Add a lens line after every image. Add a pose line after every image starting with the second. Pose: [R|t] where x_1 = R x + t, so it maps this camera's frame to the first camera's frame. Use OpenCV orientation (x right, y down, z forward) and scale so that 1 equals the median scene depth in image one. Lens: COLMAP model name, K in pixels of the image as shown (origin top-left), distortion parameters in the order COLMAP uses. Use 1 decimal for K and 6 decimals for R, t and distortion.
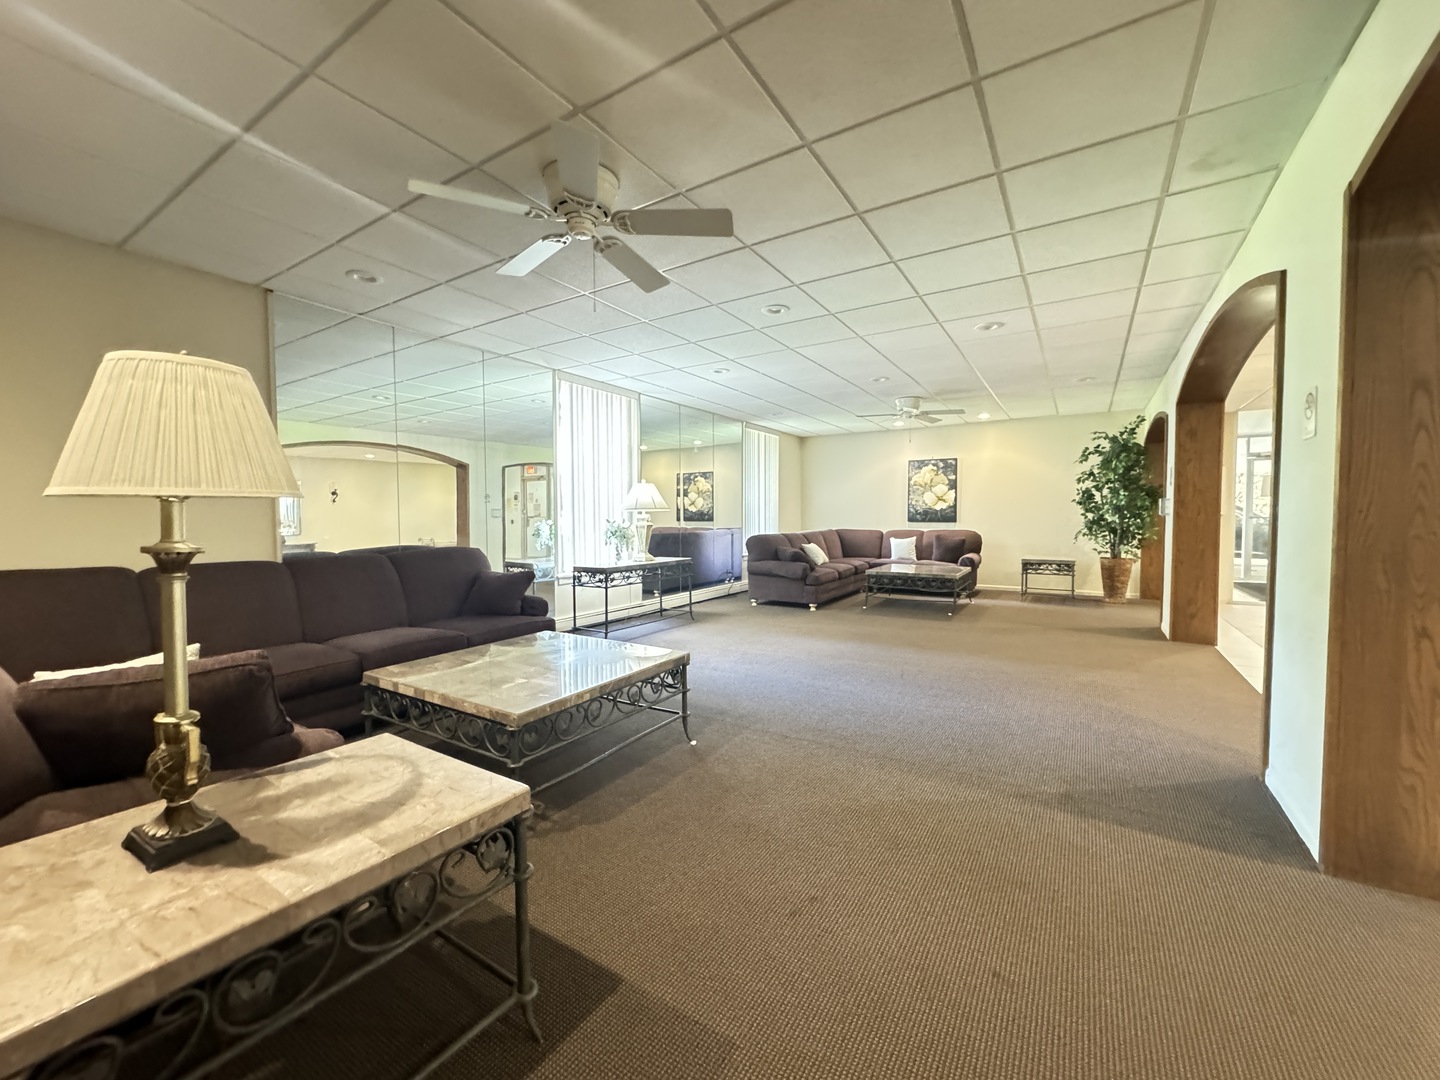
lens RADIAL K [[575.1, 0, 717.0], [0, 575.1, 539.8], [0, 0, 1]] dist [-0.001191, 0.000684]
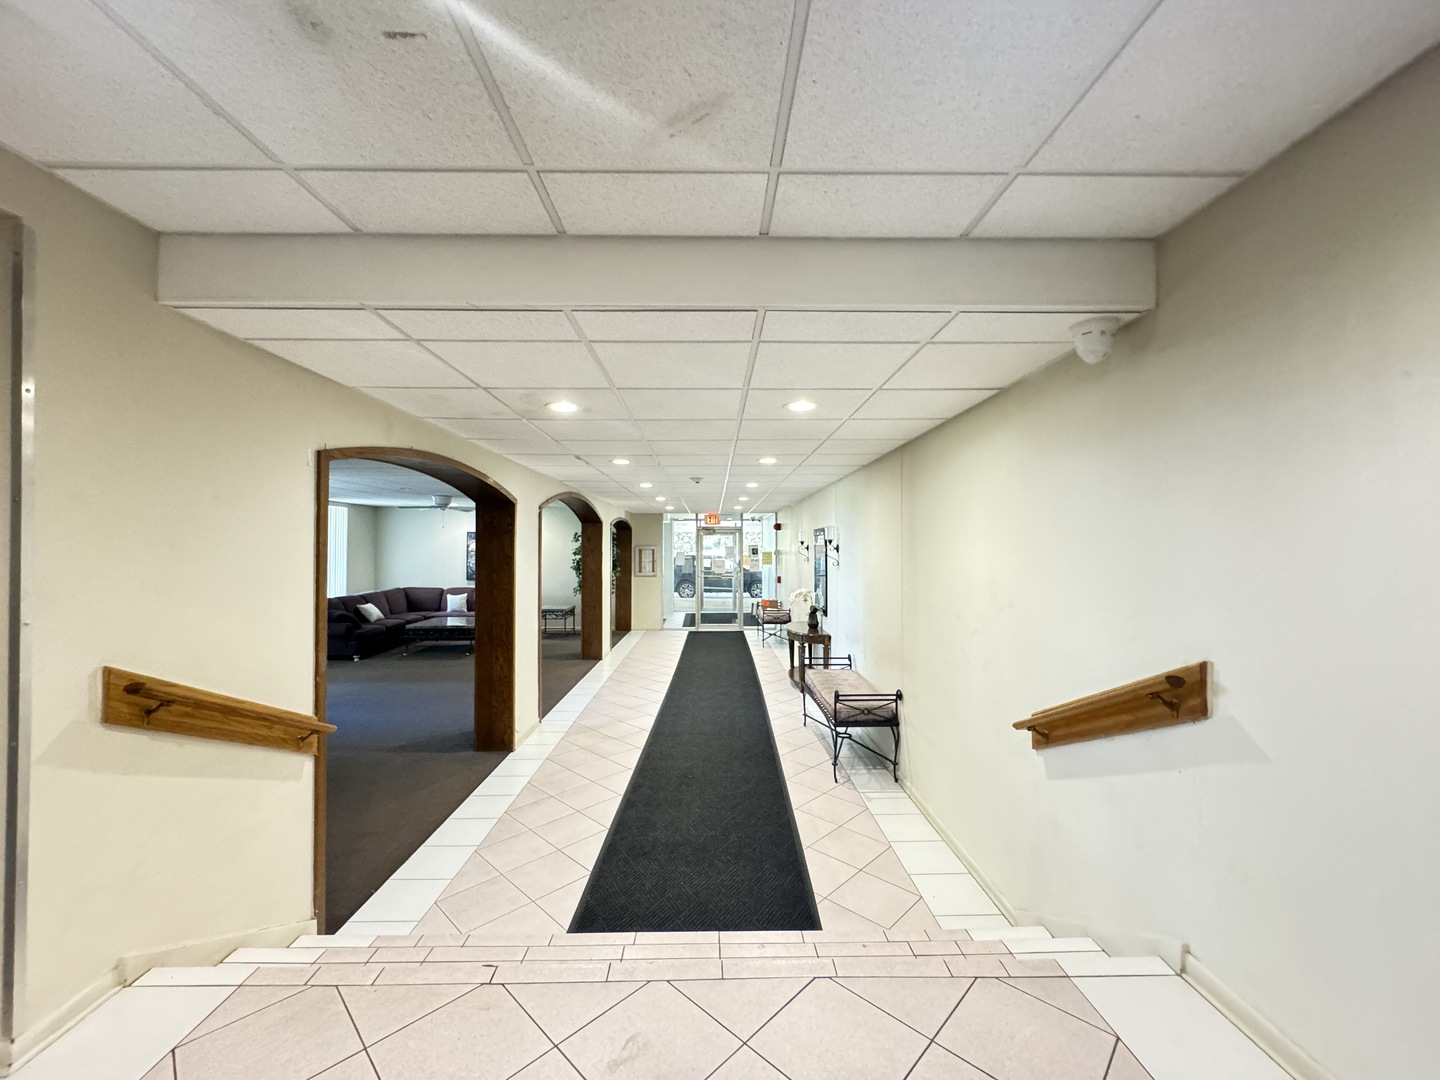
lens RADIAL K [[575.1, 0, 718.3], [0, 575.1, 536.0], [0, 0, 1]] dist [-0.001191, 0.000684]
pose [[0.839145, 0.016278, 0.543665, 0.123745], [0.017260, 0.998252, -0.056530, -0.055159], [-0.543635, 0.056821, 0.837397, -0.429625]]
